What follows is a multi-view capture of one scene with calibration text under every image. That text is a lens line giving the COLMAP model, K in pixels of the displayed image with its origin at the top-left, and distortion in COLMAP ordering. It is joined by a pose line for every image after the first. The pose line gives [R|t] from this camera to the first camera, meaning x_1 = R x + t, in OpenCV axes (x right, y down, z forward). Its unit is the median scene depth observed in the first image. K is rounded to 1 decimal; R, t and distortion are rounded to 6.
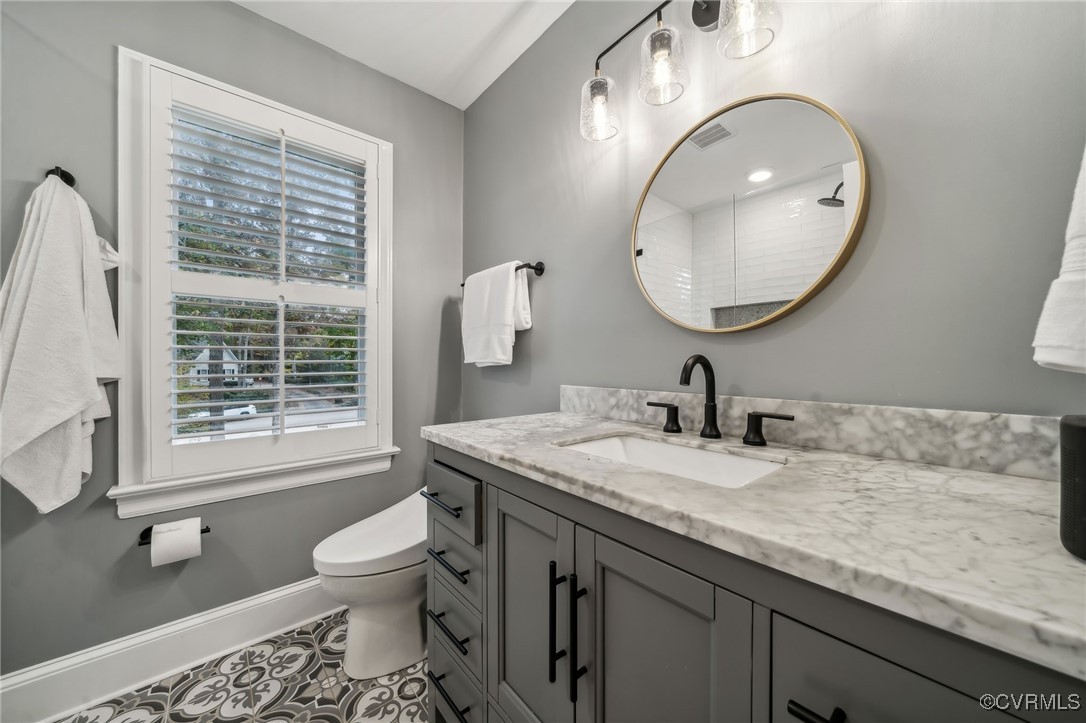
lens RADIAL K [[382.7, 0, 543.0], [0, 382.7, 361.5], [0, 0, 1]] dist [-0.013300, 0.000036]
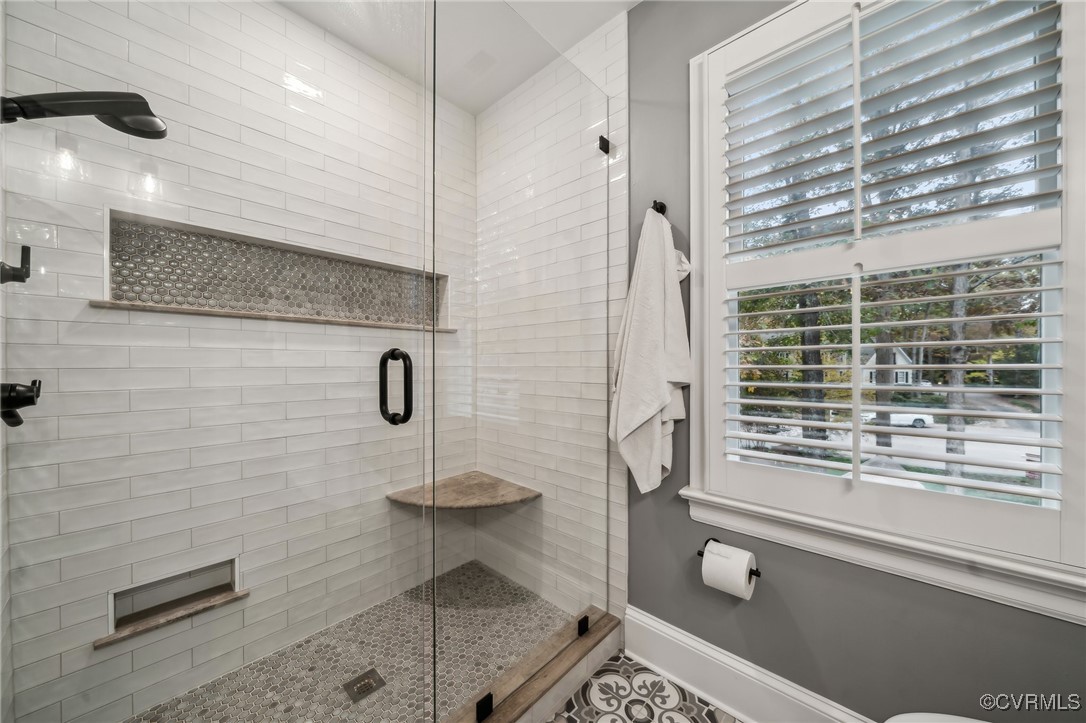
lens RADIAL K [[382.7, 0, 543.0], [0, 382.7, 361.5], [0, 0, 1]] dist [-0.013300, 0.000036]
pose [[0.119841, -0.009117, -0.992751, -0.140287], [0.005772, 0.999947, -0.008487, -0.005939], [0.992776, -0.004713, 0.119888, 0.482244]]
